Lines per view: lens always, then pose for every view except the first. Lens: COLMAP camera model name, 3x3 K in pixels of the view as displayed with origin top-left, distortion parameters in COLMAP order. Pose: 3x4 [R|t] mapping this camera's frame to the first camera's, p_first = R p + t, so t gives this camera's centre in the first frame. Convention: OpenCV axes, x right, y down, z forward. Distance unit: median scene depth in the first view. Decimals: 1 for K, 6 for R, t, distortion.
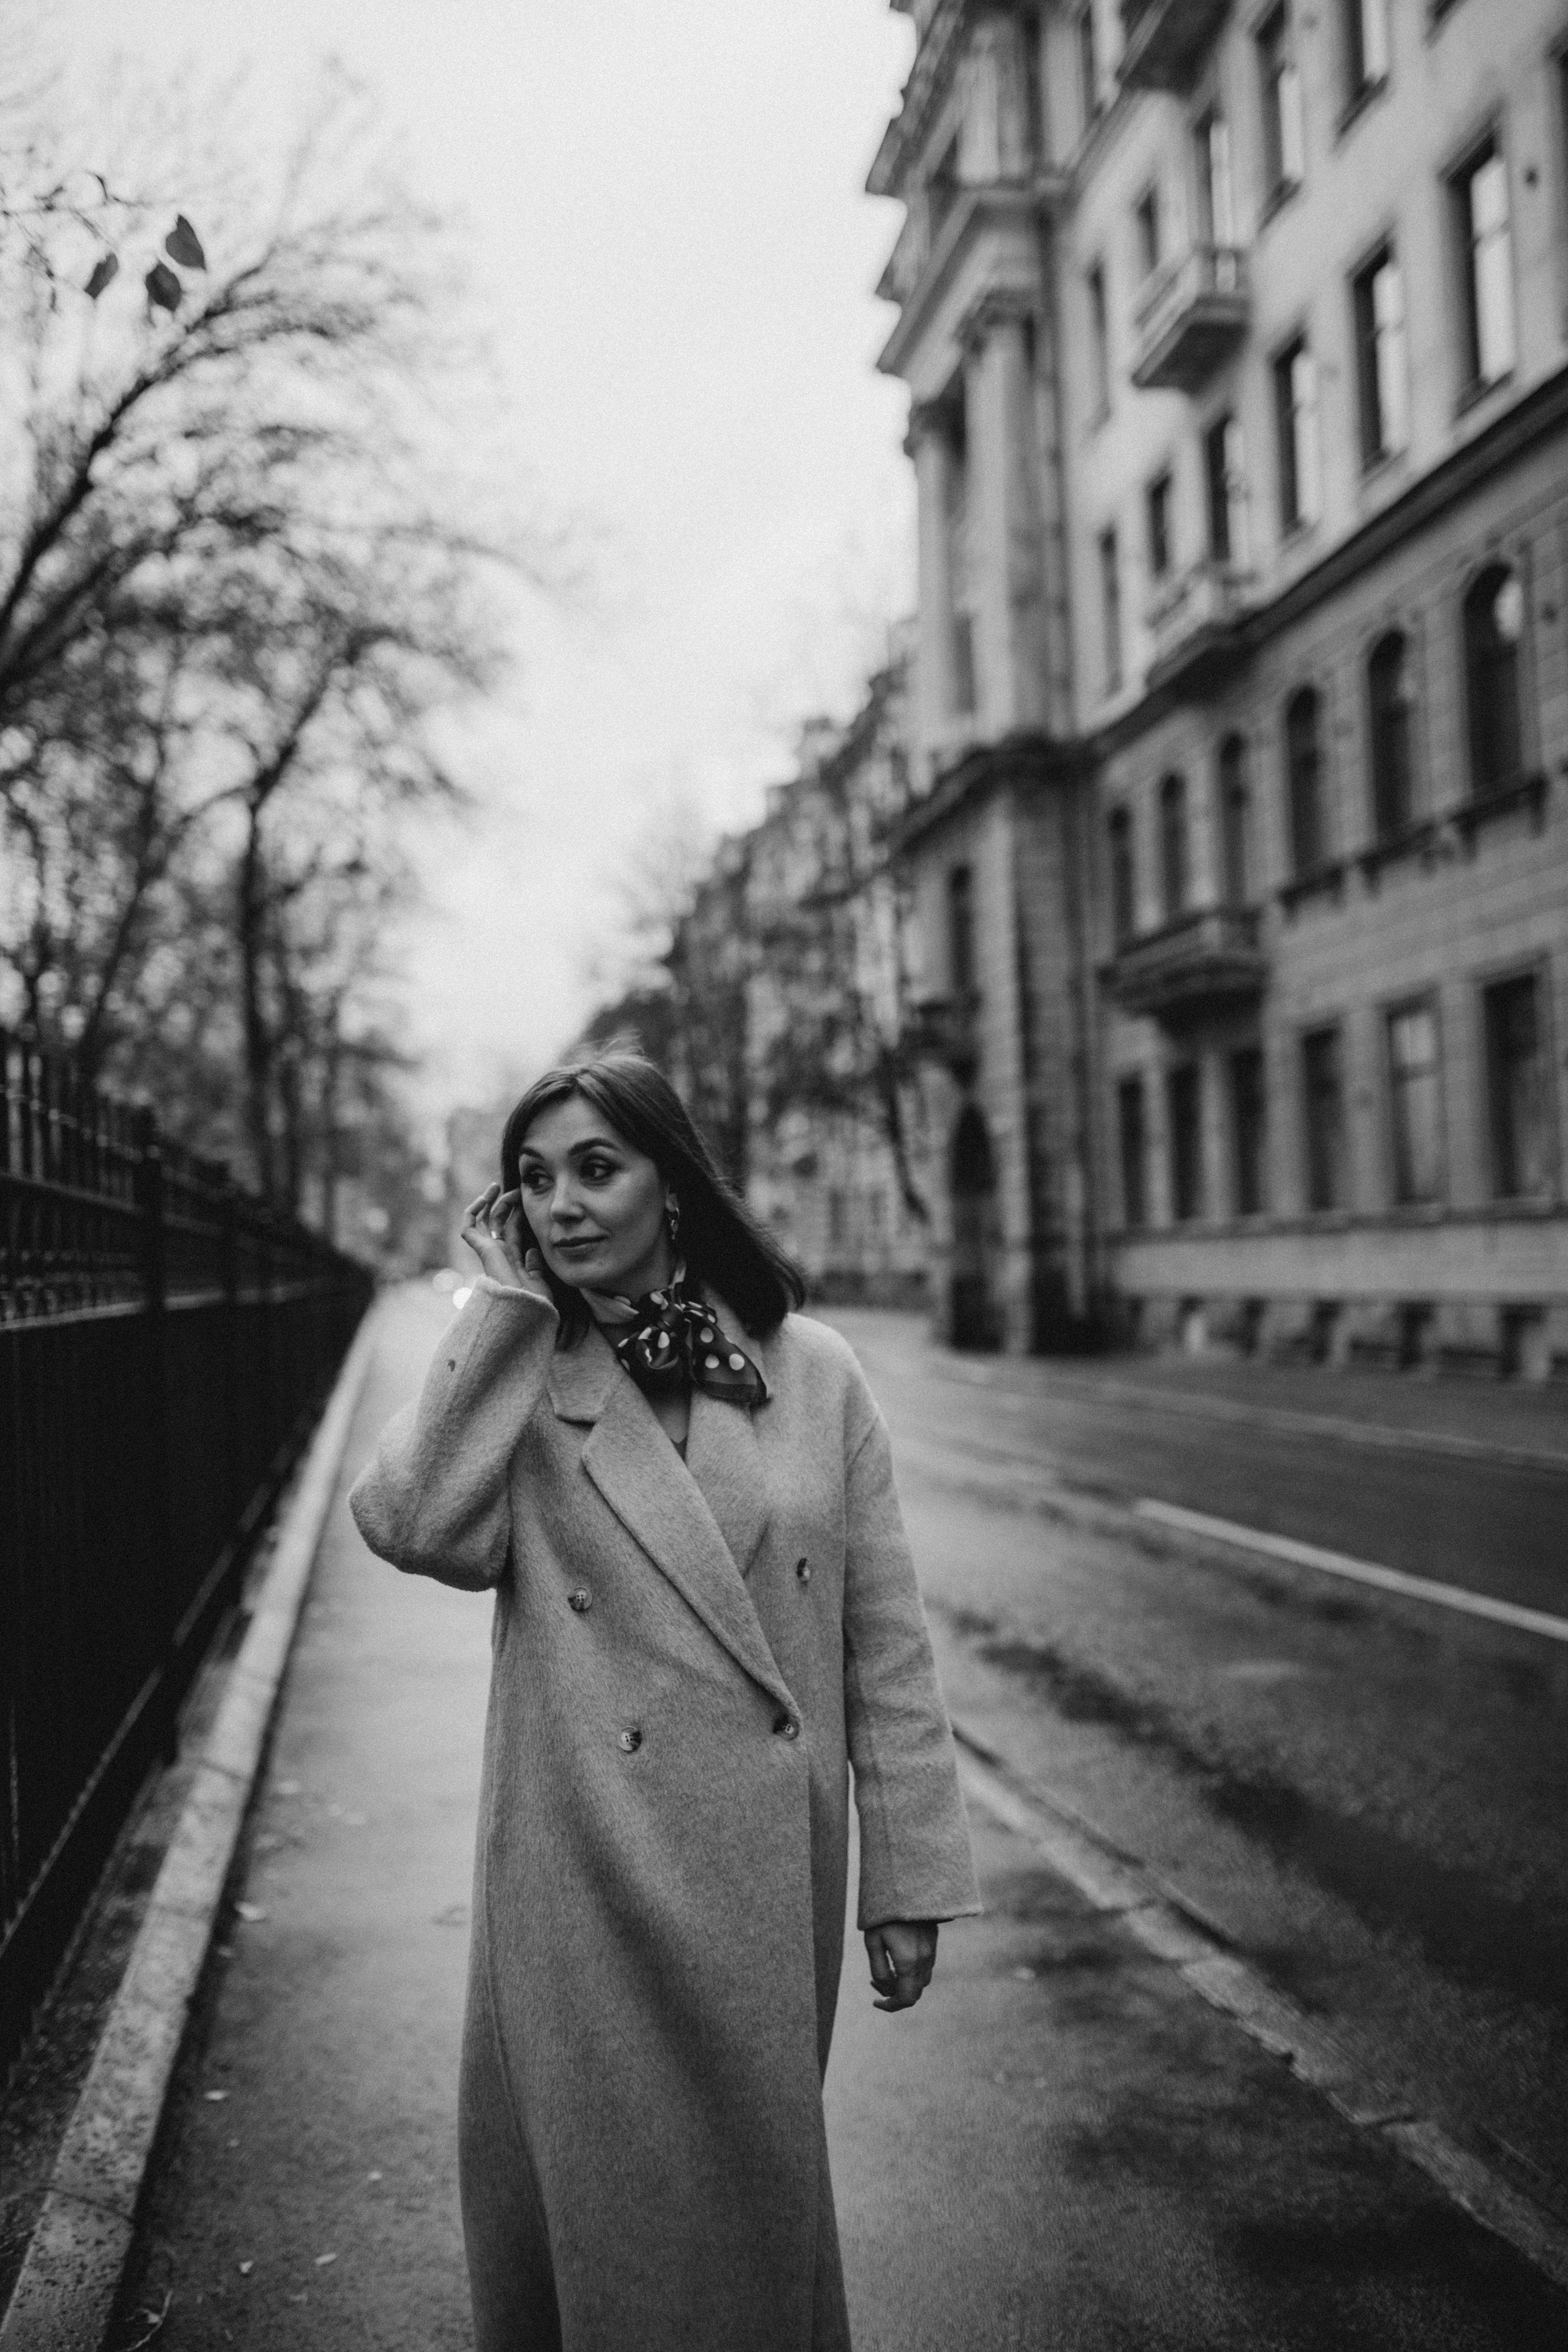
lens RADIAL K [[2302.1, 0, 791.1], [0, 2302.1, 1140.1], [0, 0, 1]] dist [-0.066537, 0.091430]
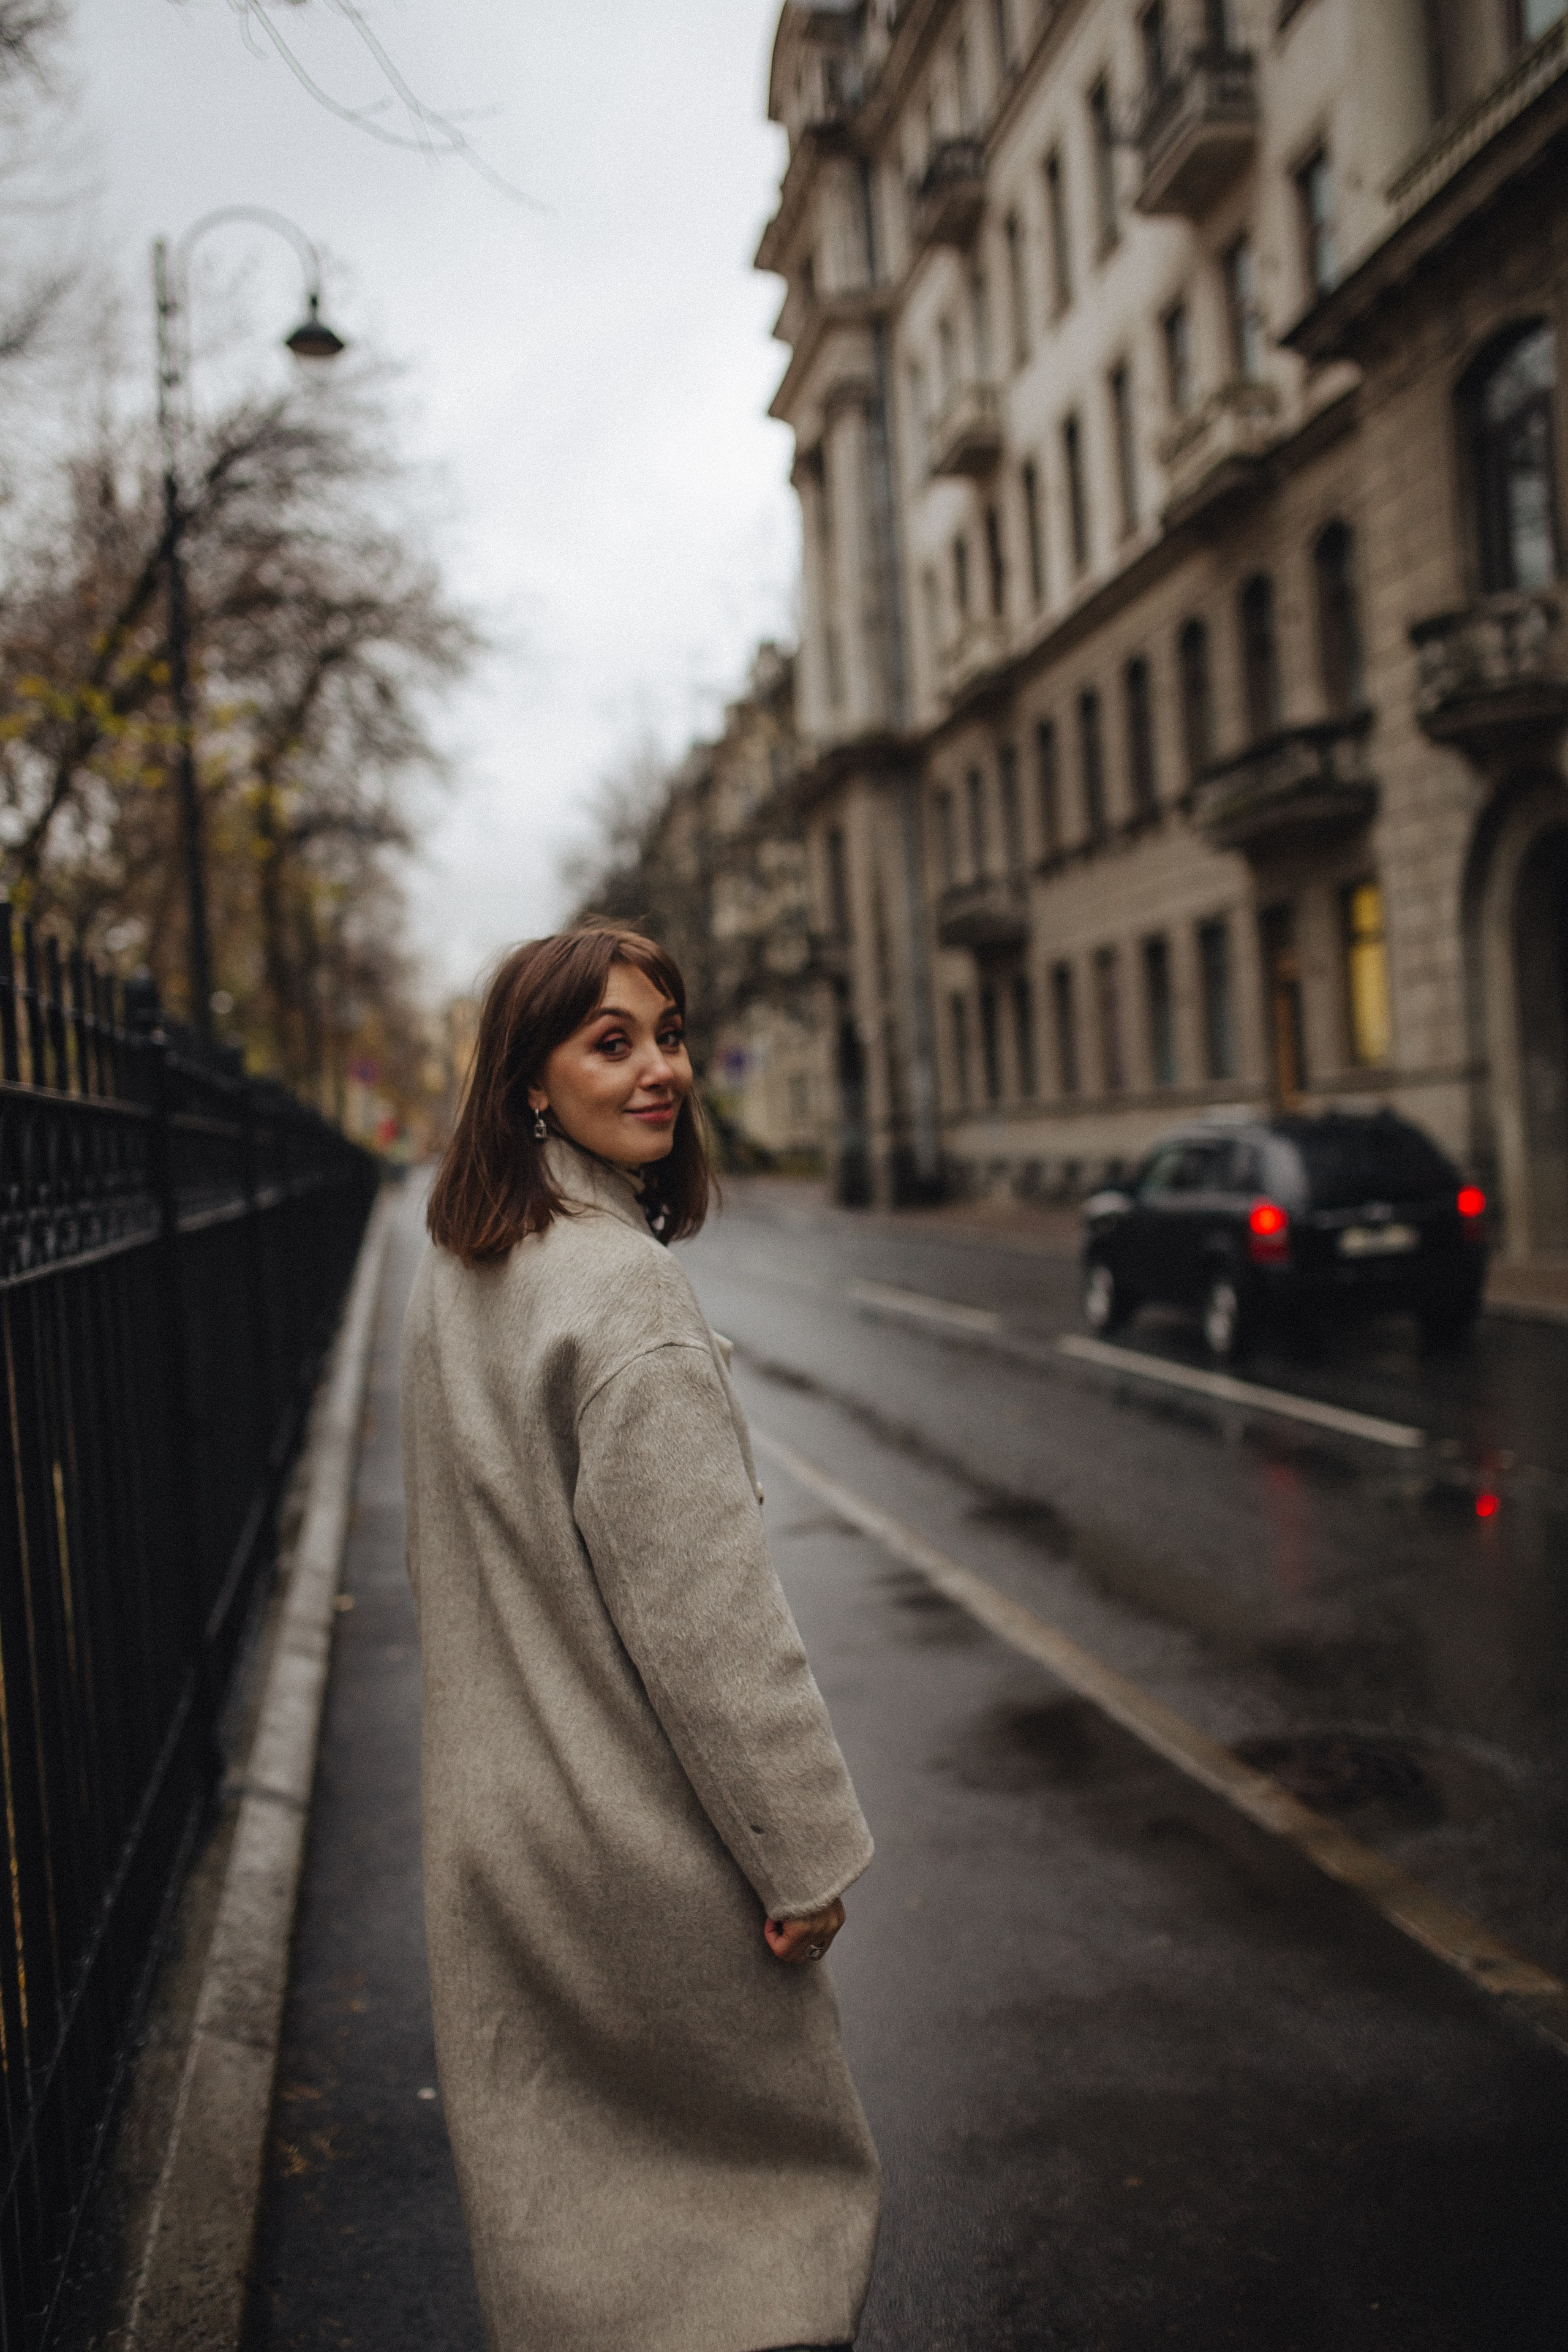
lens RADIAL K [[2239.6, 0, 786.7], [0, 2239.6, 1175.3], [0, 0, 1]] dist [-0.069917, 0.101166]
pose [[0.999602, -0.028207, 0.000231, 0.042633], [0.028120, 0.997099, 0.070734, -0.016485], [-0.002226, -0.070700, 0.997495, -0.255765]]
